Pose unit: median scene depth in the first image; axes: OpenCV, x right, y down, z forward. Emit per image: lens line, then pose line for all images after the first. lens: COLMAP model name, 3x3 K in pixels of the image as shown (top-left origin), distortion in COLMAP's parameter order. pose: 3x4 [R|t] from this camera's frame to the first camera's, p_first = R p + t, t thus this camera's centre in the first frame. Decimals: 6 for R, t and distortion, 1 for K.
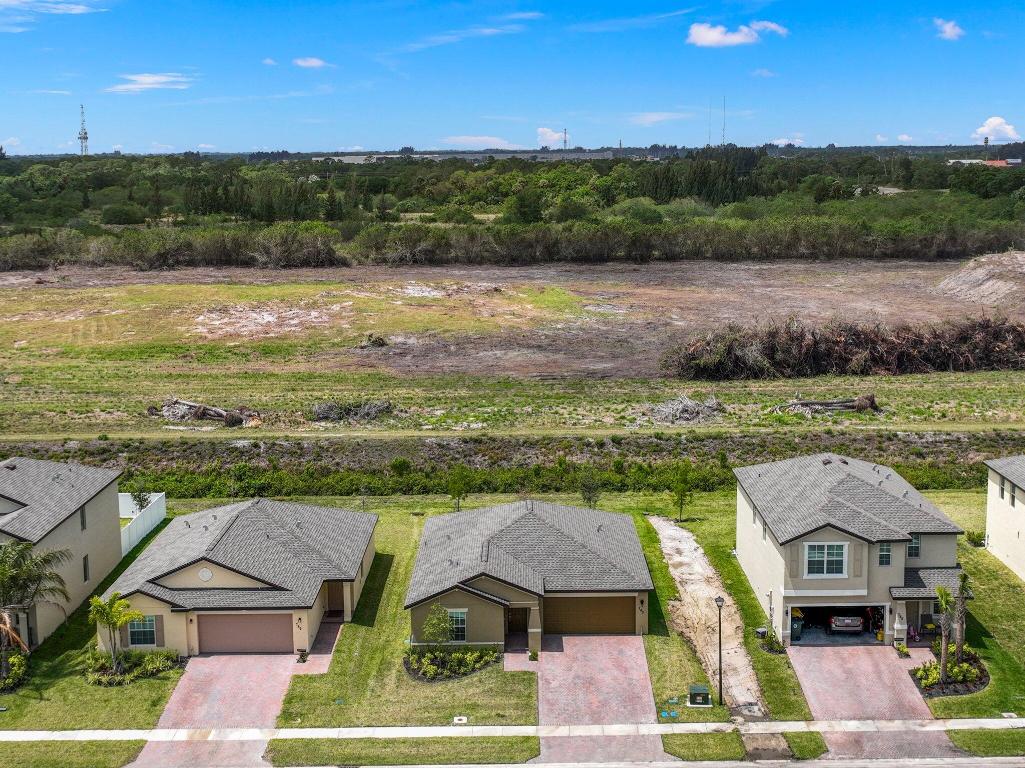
lens RADIAL K [[1390.7, 0, 514.0], [0, 1390.7, 384.5], [0, 0, 1]] dist [0.006468, 0.000000]
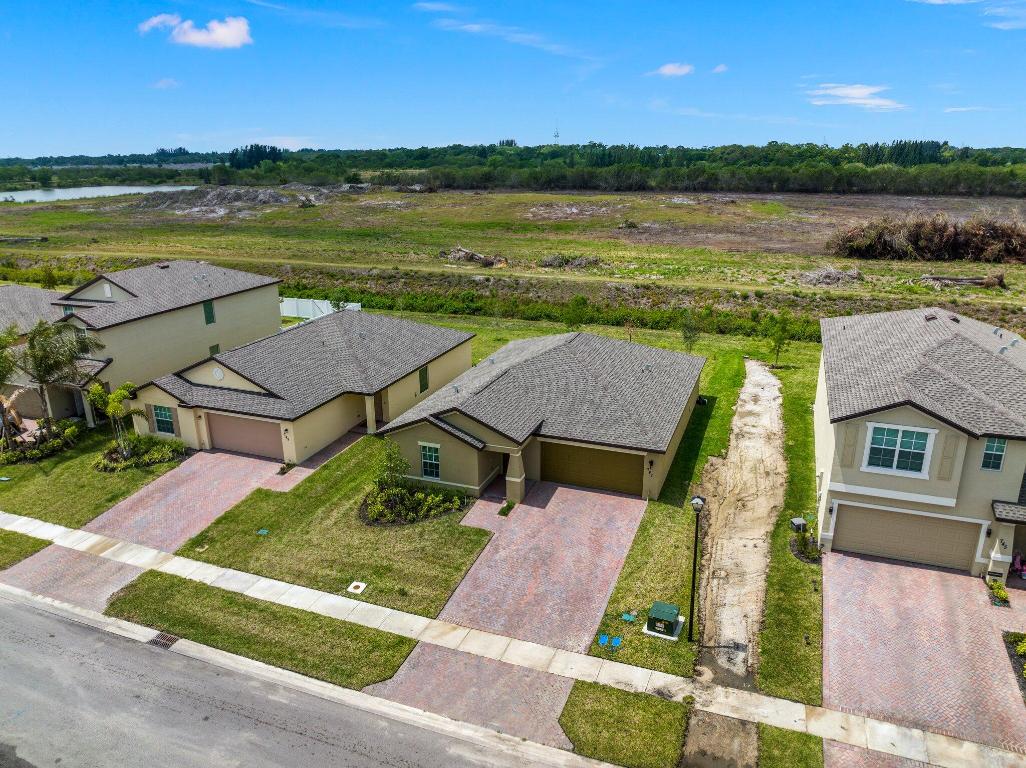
lens RADIAL K [[709.7, 0, 511.0], [0, 709.7, 377.6], [0, 0, 1]] dist [-0.047242, 0.013953]
pose [[0.935096, 0.111049, -0.336547, 0.153858], [-0.058747, 0.985071, 0.161812, 0.043218], [0.349492, -0.131539, 0.927660, 0.598127]]
